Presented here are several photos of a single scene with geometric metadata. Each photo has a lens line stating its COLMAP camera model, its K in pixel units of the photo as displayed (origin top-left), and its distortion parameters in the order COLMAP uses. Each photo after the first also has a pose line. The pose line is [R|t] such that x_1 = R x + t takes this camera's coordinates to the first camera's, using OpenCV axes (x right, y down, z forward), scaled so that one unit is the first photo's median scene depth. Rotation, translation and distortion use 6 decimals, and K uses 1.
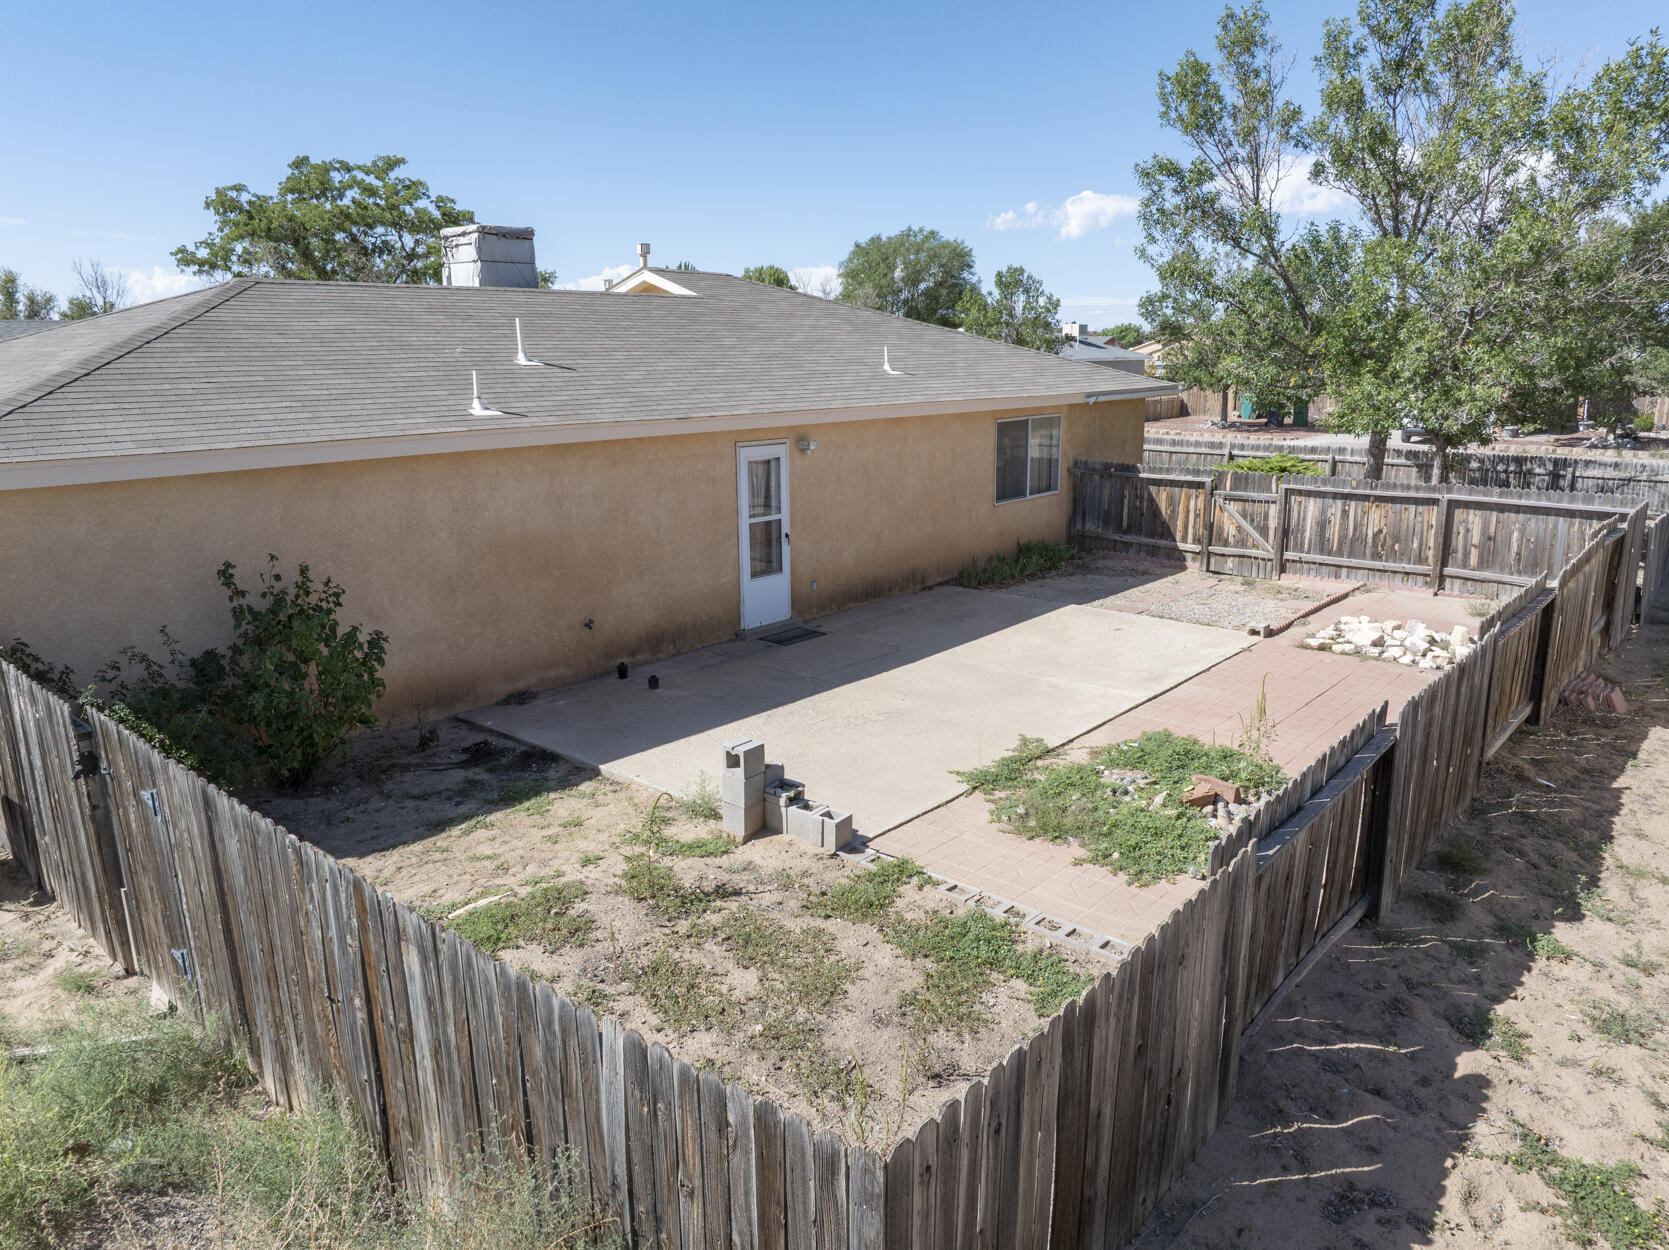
lens RADIAL K [[1159.3, 0, 834.5], [0, 1159.3, 625.0], [0, 0, 1]] dist [-0.038077, 0.001350]
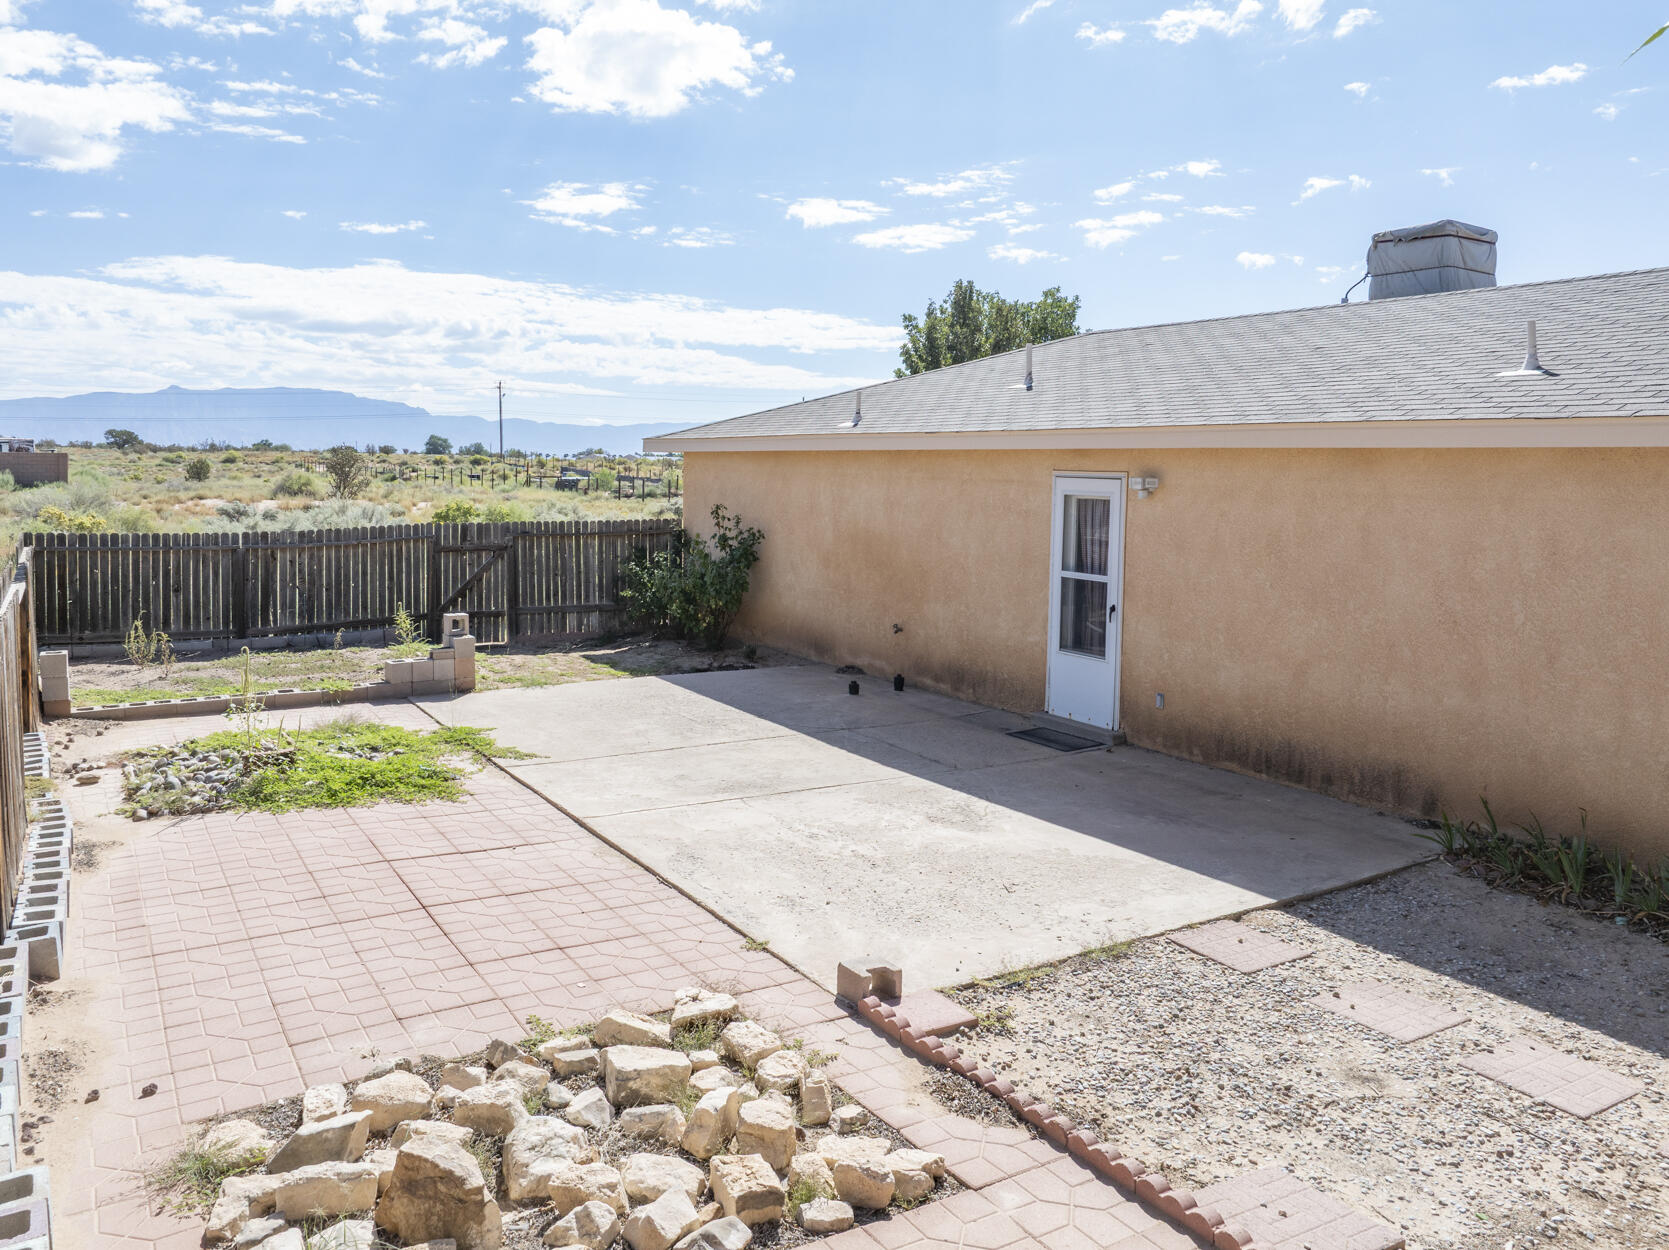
lens RADIAL K [[1159.3, 0, 834.5], [0, 1159.3, 625.0], [0, 0, 1]] dist [-0.038077, 0.001350]
pose [[-0.288407, 0.125260, -0.949279, 0.698619], [-0.236437, 0.951389, 0.197372, -0.172159], [0.927857, 0.281368, -0.244772, 1.052008]]
